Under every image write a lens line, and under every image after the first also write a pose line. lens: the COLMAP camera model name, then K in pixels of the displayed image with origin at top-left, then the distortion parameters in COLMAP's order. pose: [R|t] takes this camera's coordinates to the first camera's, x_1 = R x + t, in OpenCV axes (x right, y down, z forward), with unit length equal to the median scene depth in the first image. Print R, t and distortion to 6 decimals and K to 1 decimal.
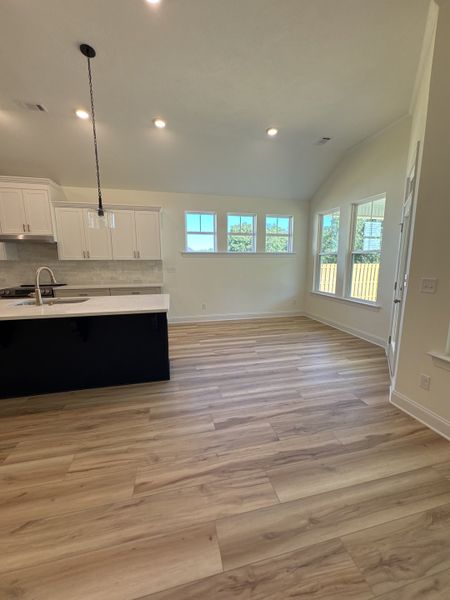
lens RADIAL K [[240.7, 0, 224.4], [0, 240.7, 300.3], [0, 0, 1]] dist [-0.000127, -0.000274]
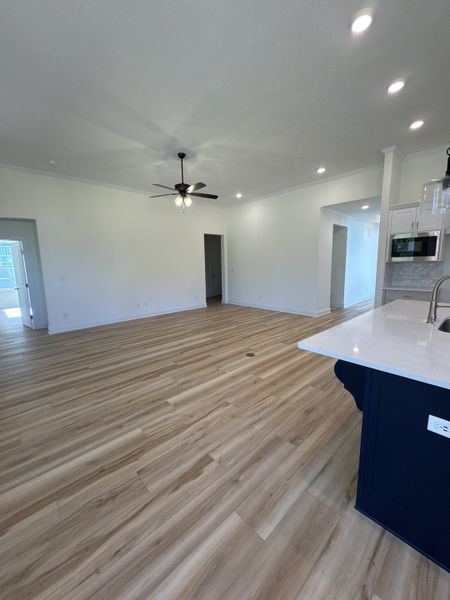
lens RADIAL K [[240.7, 0, 224.7], [0, 240.7, 299.8], [0, 0, 1]] dist [-0.000127, -0.000274]
pose [[-0.872691, 0.095352, -0.478872, 0.312620], [-0.054545, 0.955570, 0.289673, -0.320830], [0.485217, 0.278915, -0.828717, 1.736466]]
